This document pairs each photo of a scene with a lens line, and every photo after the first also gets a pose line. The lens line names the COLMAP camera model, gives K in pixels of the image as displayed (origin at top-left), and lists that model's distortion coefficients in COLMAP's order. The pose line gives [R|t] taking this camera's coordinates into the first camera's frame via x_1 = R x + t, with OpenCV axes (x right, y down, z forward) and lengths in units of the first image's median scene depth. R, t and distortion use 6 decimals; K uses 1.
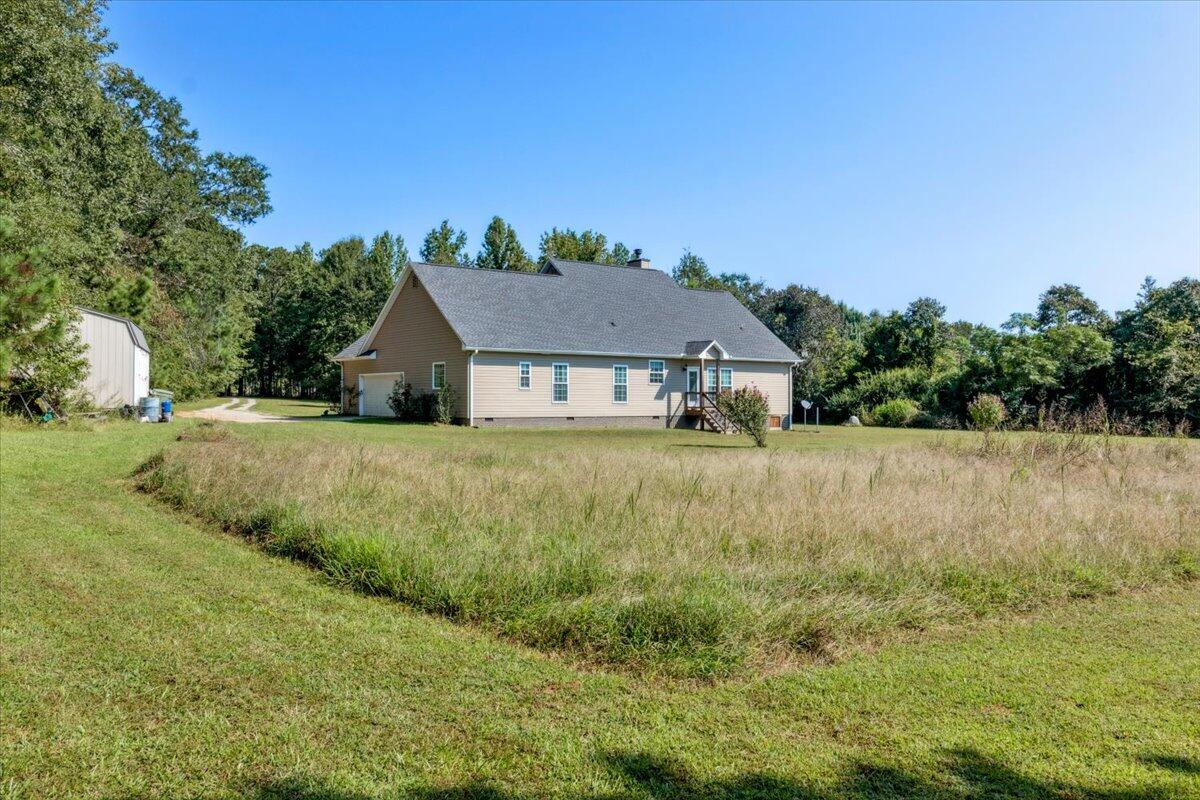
lens RADIAL K [[911.0, 0, 606.0], [0, 911.0, 398.9], [0, 0, 1]] dist [0.003098, 0.003221]
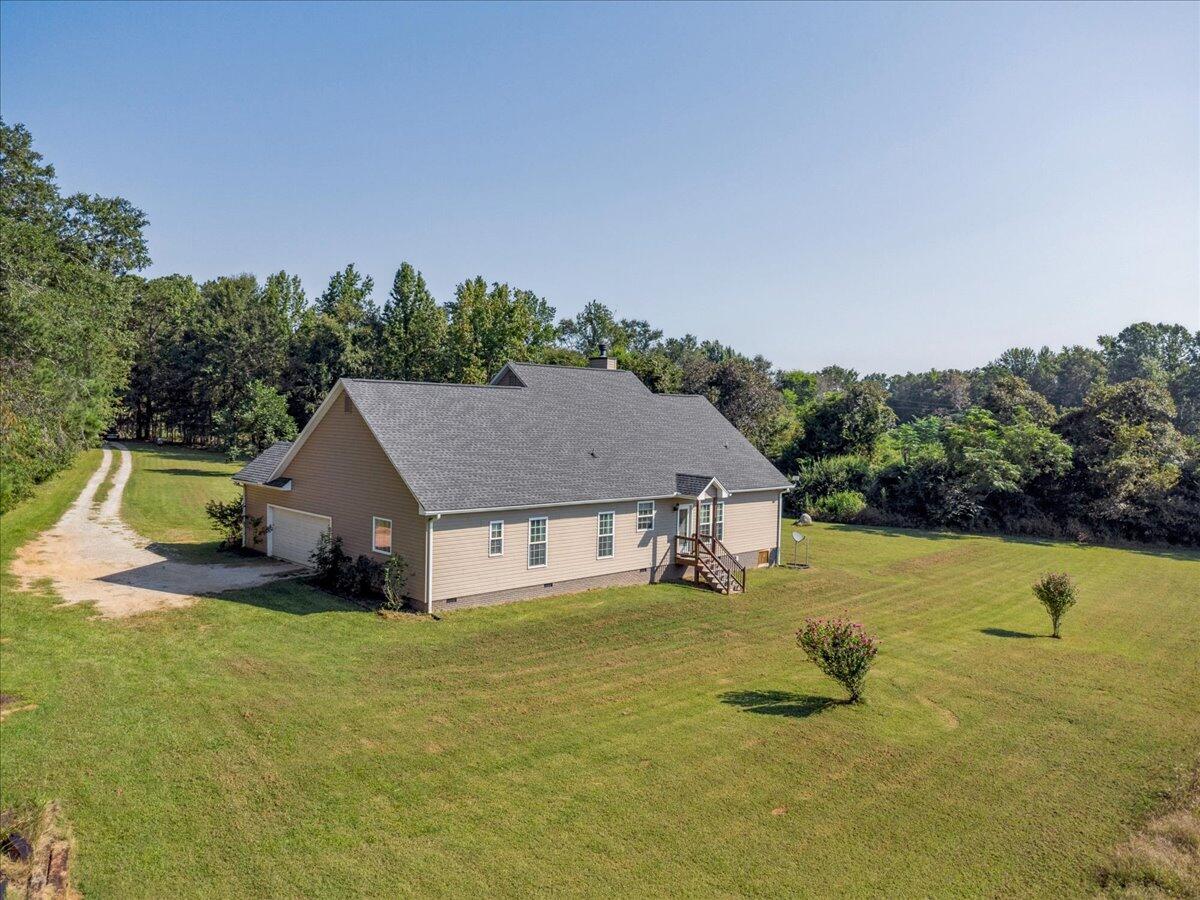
lens RADIAL K [[851.8, 0, 593.7], [0, 851.8, 452.8], [0, 0, 1]] dist [0.008444, -0.004935]
pose [[0.991508, 0.018591, 0.128709, -0.065481], [-0.024389, 0.998750, 0.043624, -0.085312], [-0.127737, -0.046393, 0.990722, 0.176120]]
